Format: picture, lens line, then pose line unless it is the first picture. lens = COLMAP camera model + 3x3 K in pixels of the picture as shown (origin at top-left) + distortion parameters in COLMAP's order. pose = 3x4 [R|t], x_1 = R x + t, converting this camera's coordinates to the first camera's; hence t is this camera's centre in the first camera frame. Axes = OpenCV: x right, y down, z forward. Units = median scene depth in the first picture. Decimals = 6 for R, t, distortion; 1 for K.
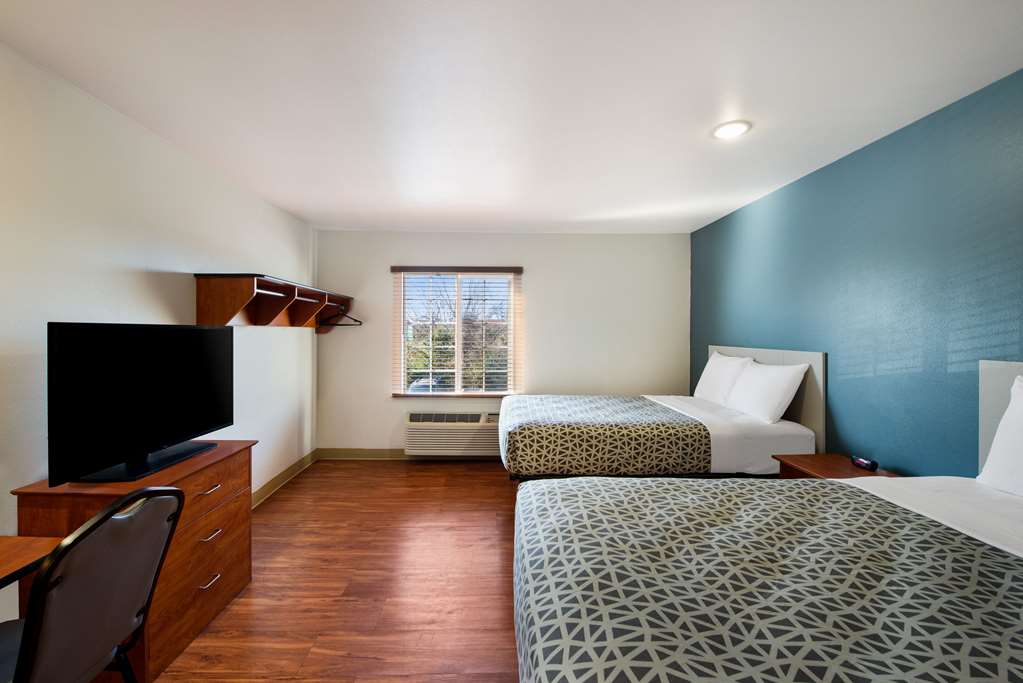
lens RADIAL K [[410.1, 0, 496.1], [0, 410.1, 324.2], [0, 0, 1]] dist [0.002496, 0.000186]
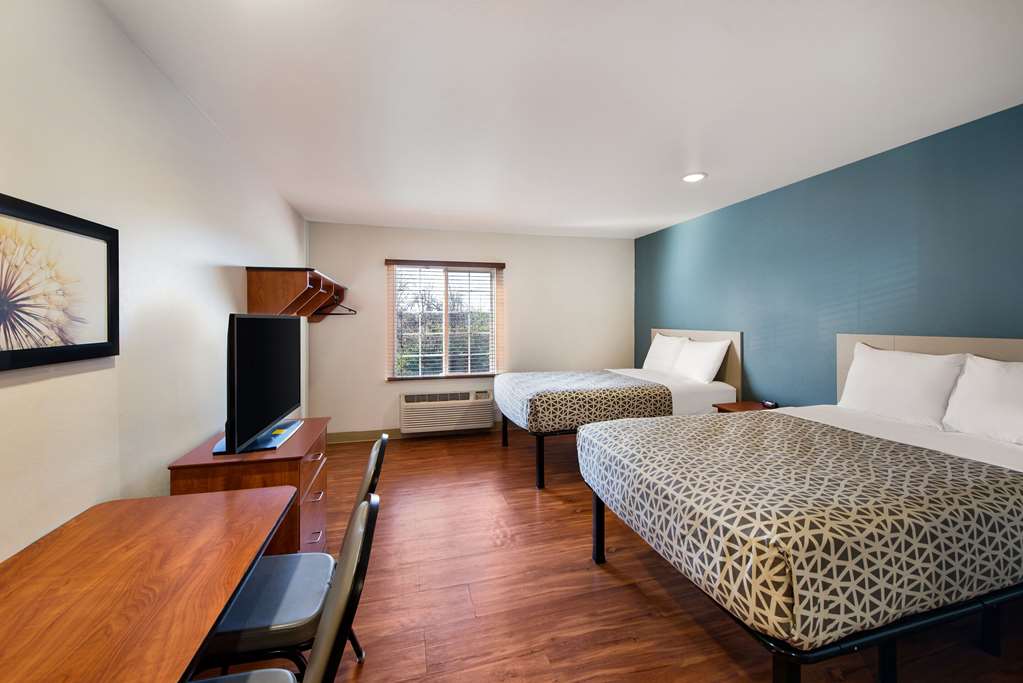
lens RADIAL K [[397.5, 0, 515.1], [0, 397.5, 320.2], [0, 0, 1]] dist [0.001310, -0.000343]
pose [[0.966911, -0.008427, 0.254973, -0.322102], [0.003320, 0.999785, 0.020453, -0.004184], [-0.255091, -0.018930, 0.966732, -0.156810]]
